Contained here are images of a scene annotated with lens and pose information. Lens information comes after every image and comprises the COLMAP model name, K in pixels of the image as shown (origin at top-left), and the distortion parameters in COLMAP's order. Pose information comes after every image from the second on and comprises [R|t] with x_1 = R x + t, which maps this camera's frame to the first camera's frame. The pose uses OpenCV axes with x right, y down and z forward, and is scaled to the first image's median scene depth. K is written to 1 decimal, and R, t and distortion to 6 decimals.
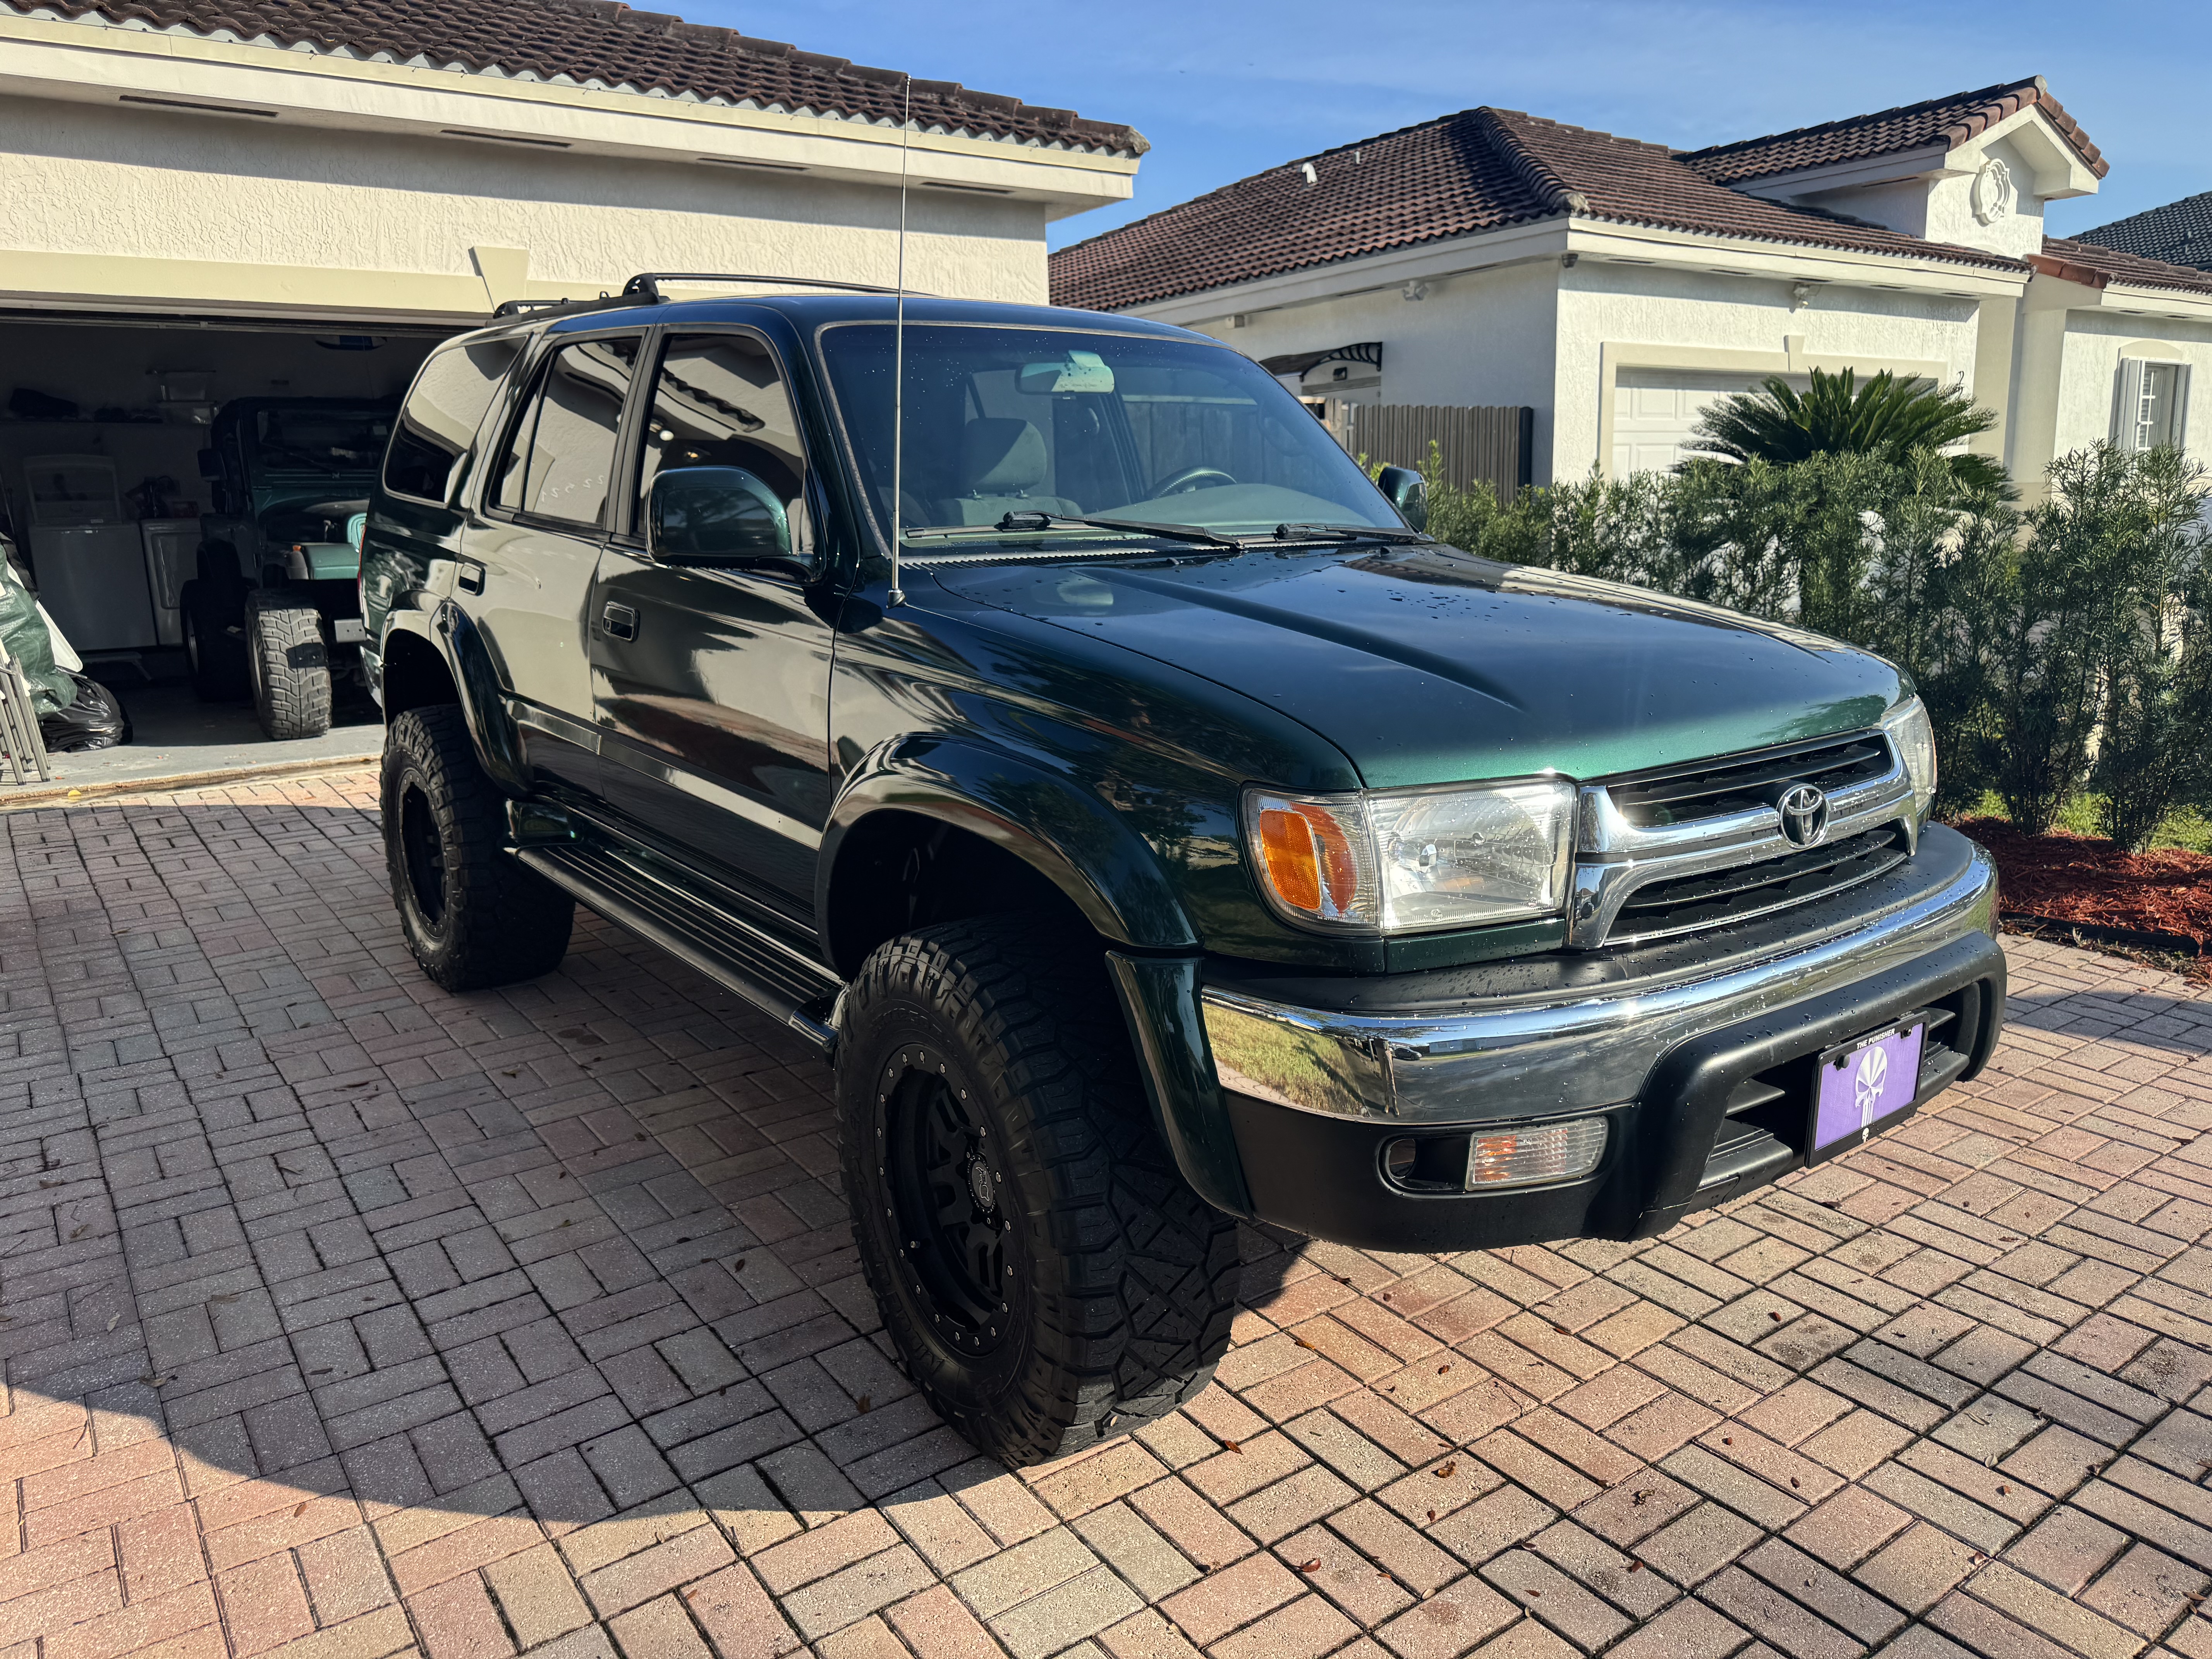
lens RADIAL K [[1584.2, 0, 1084.0], [0, 1584.2, 798.7], [0, 0, 1]] dist [0.008733, -0.005067]
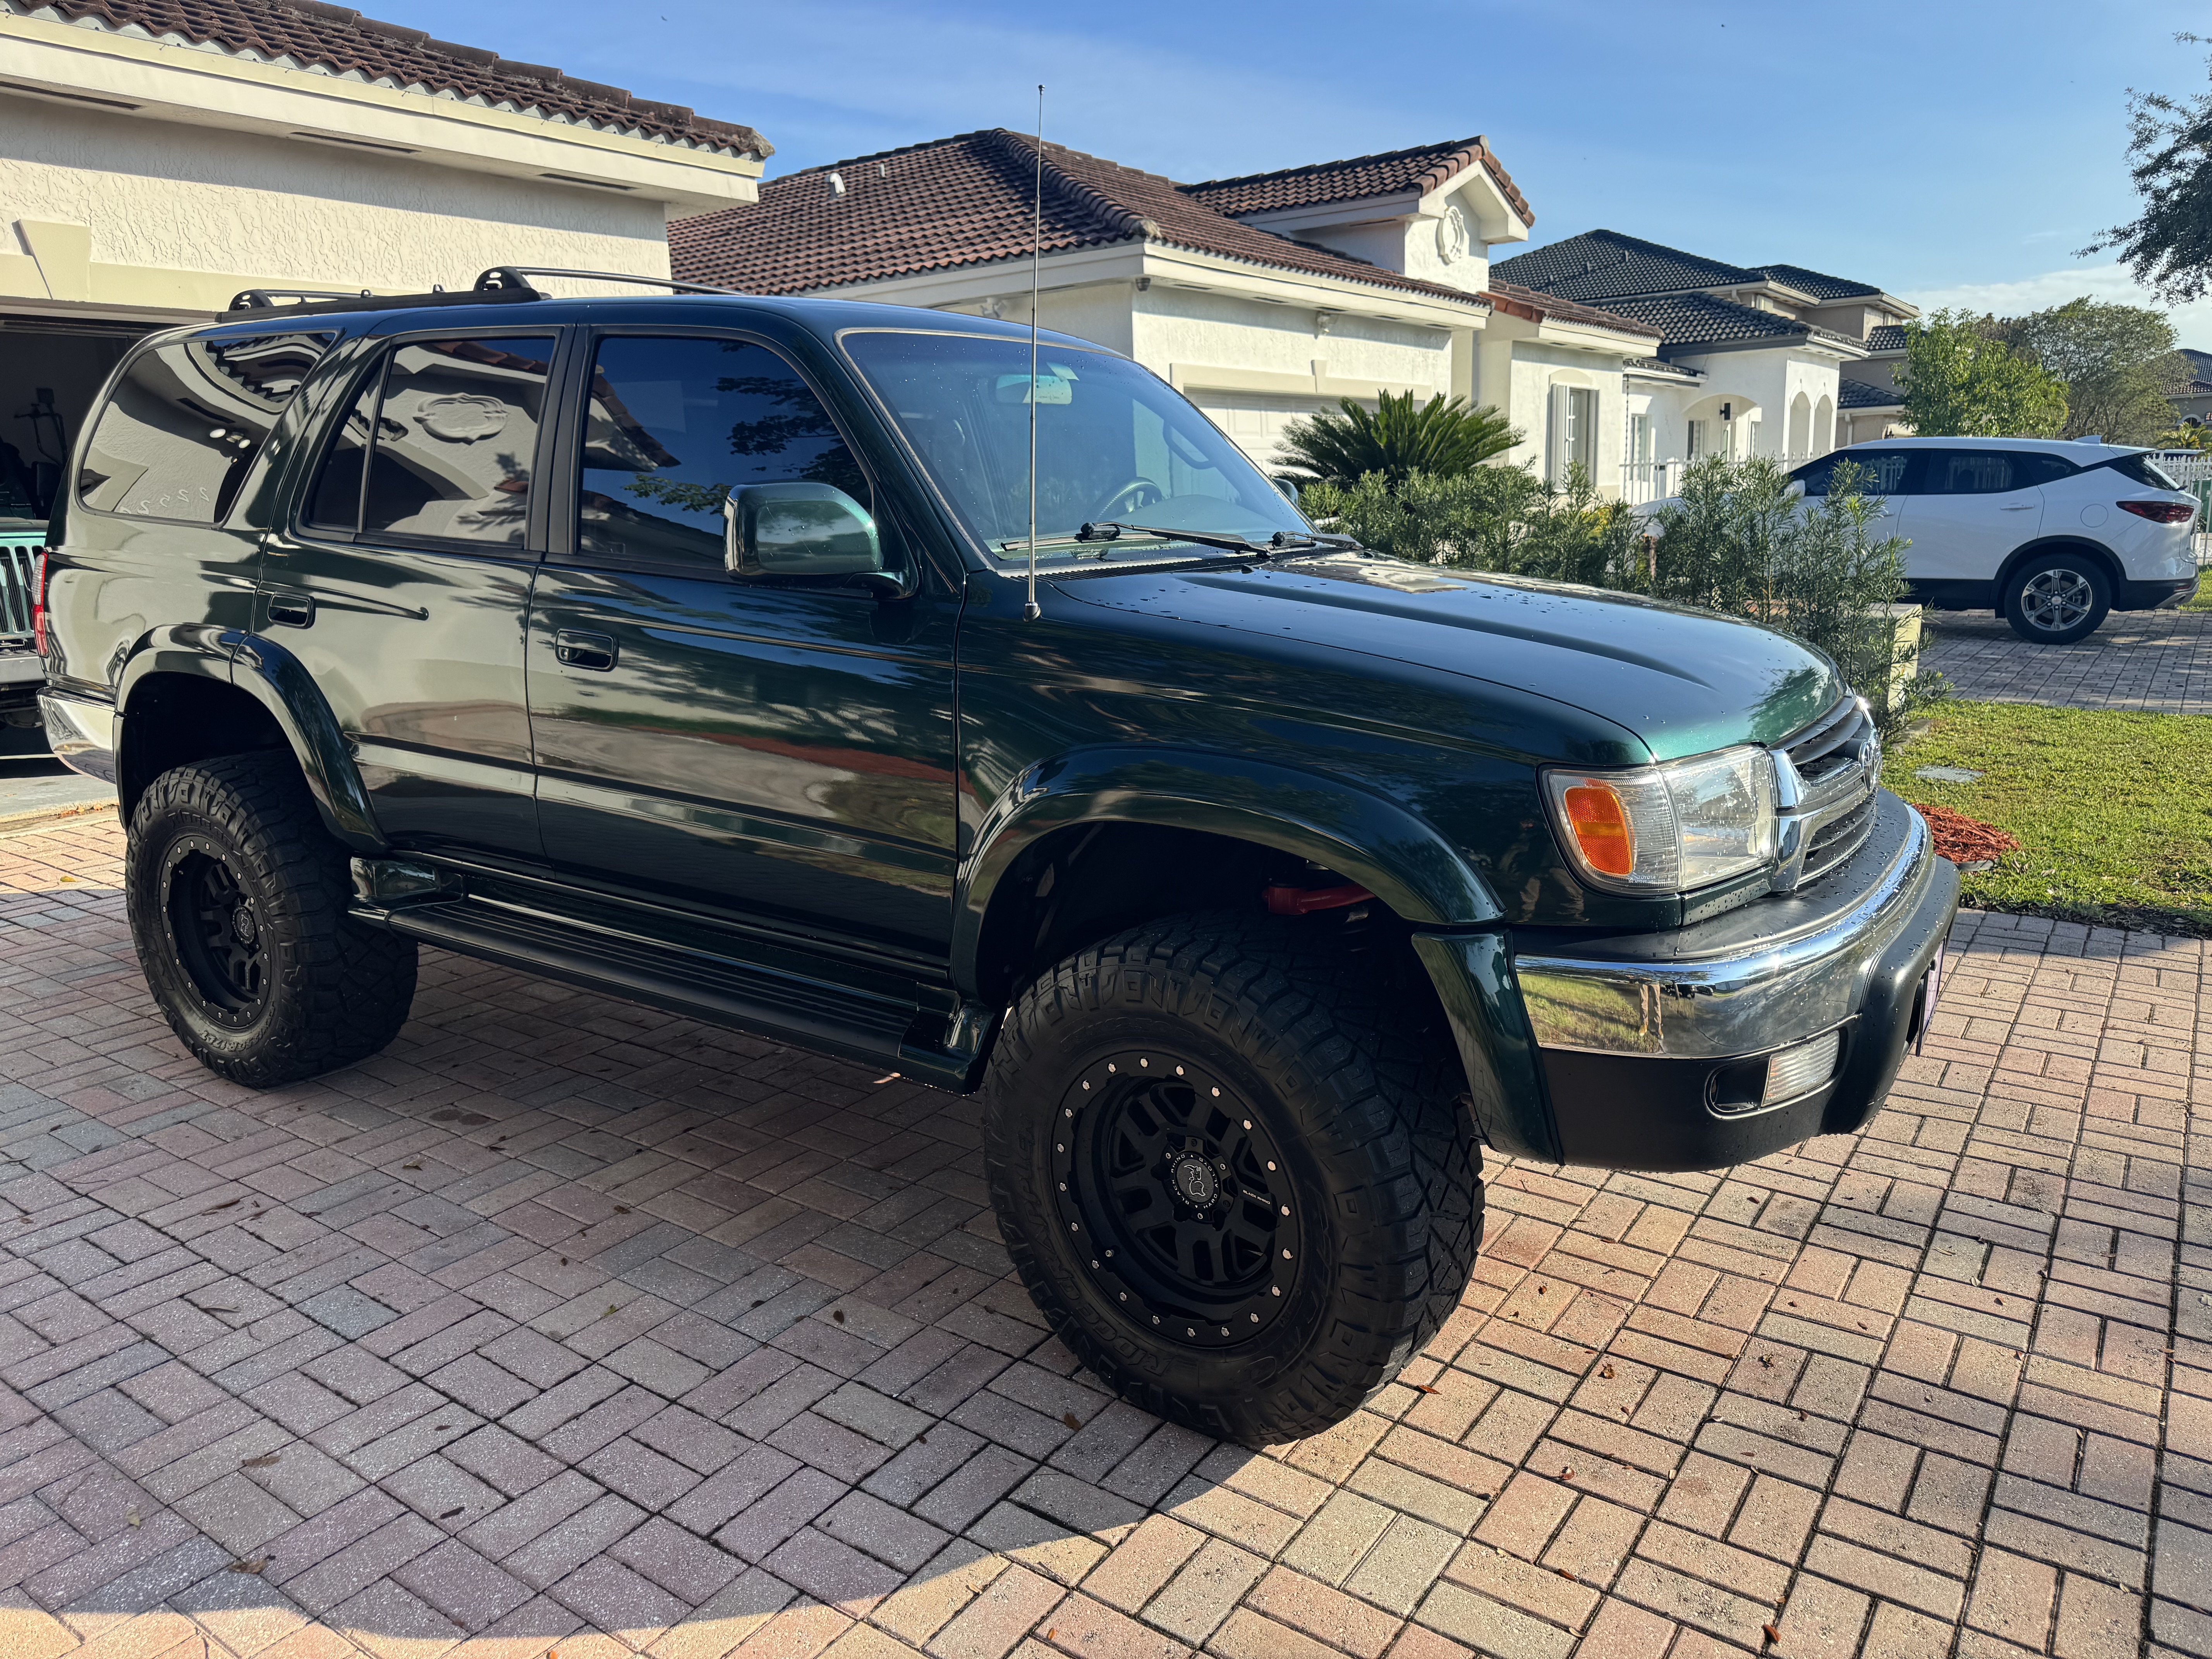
lens RADIAL K [[1585.6, 0, 1108.0], [0, 1585.6, 807.6], [0, 0, 1]] dist [0.027400, -0.031548]
pose [[0.941292, -0.072001, 0.329827, -0.278294], [0.072748, 0.997299, 0.010094, -0.006778], [-0.329663, 0.014493, 0.943987, 0.031329]]
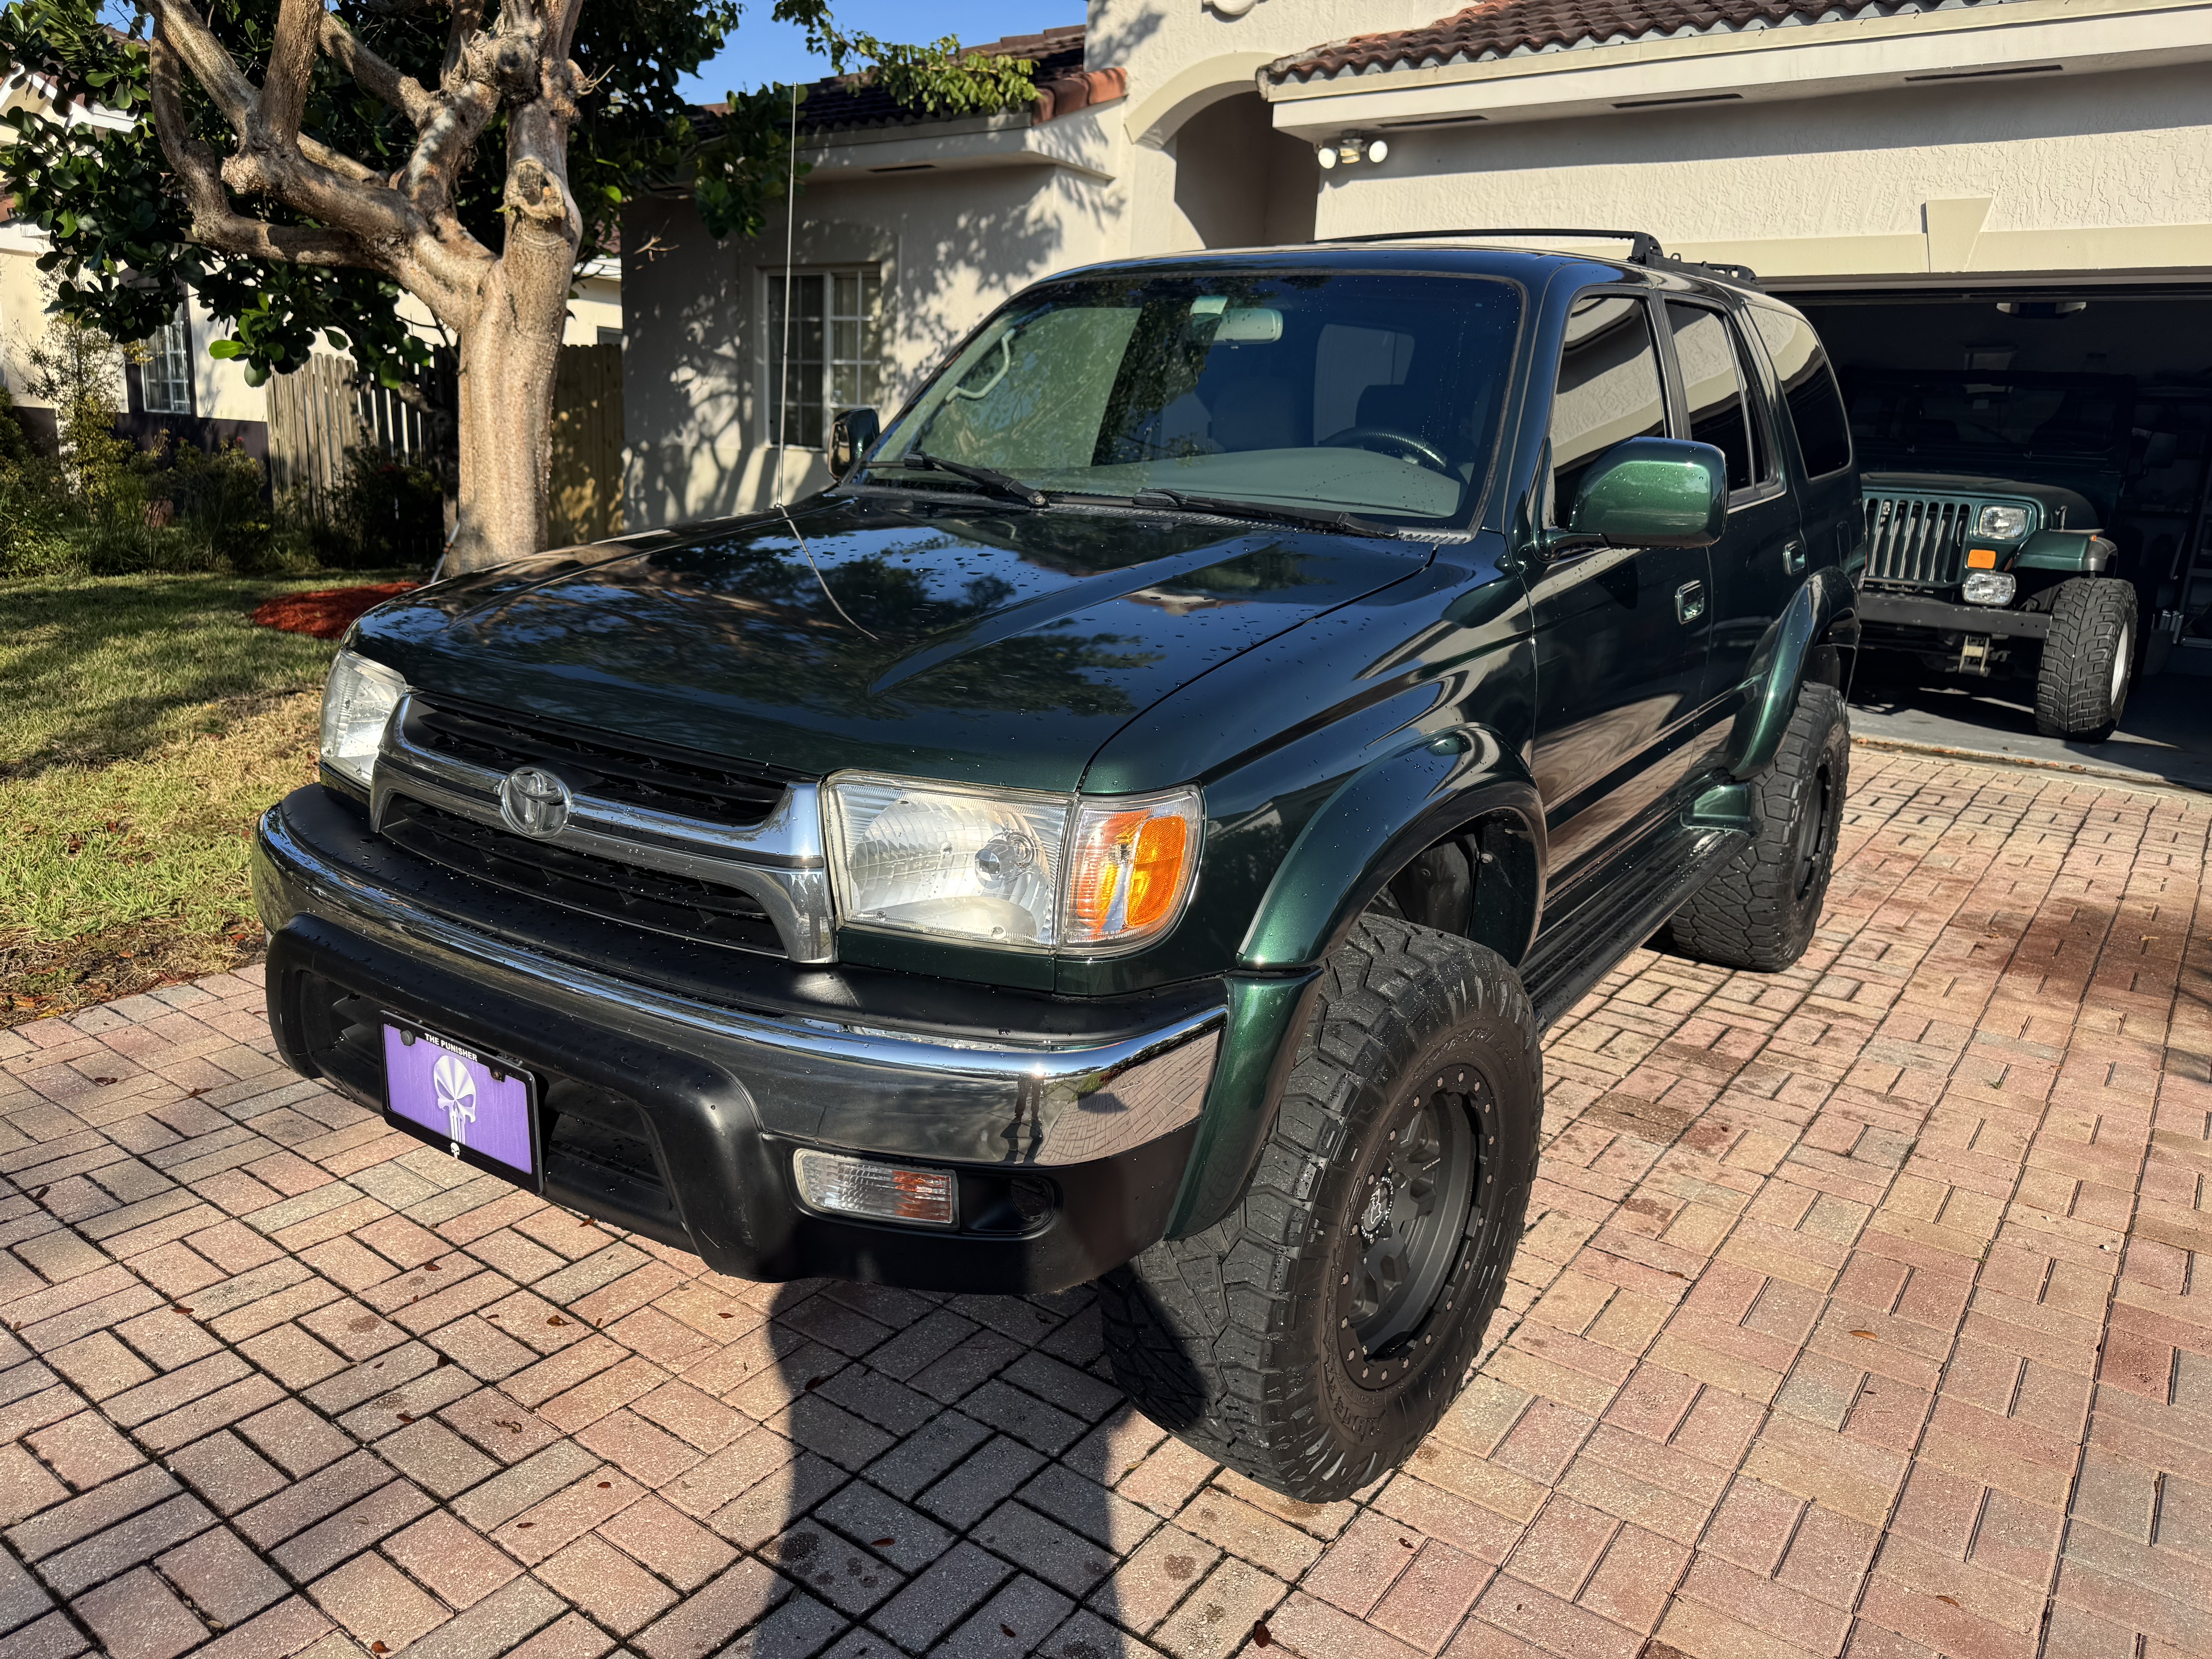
lens RADIAL K [[1587.2, 0, 1106.0], [0, 1587.2, 829.5], [0, 0, 1]] dist [-0.001764, -0.004584]
pose [[0.308317, 0.256827, -0.915959, 0.792835], [-0.230658, 0.954316, 0.189942, -0.126399], [0.922896, 0.152711, 0.353471, 0.568598]]
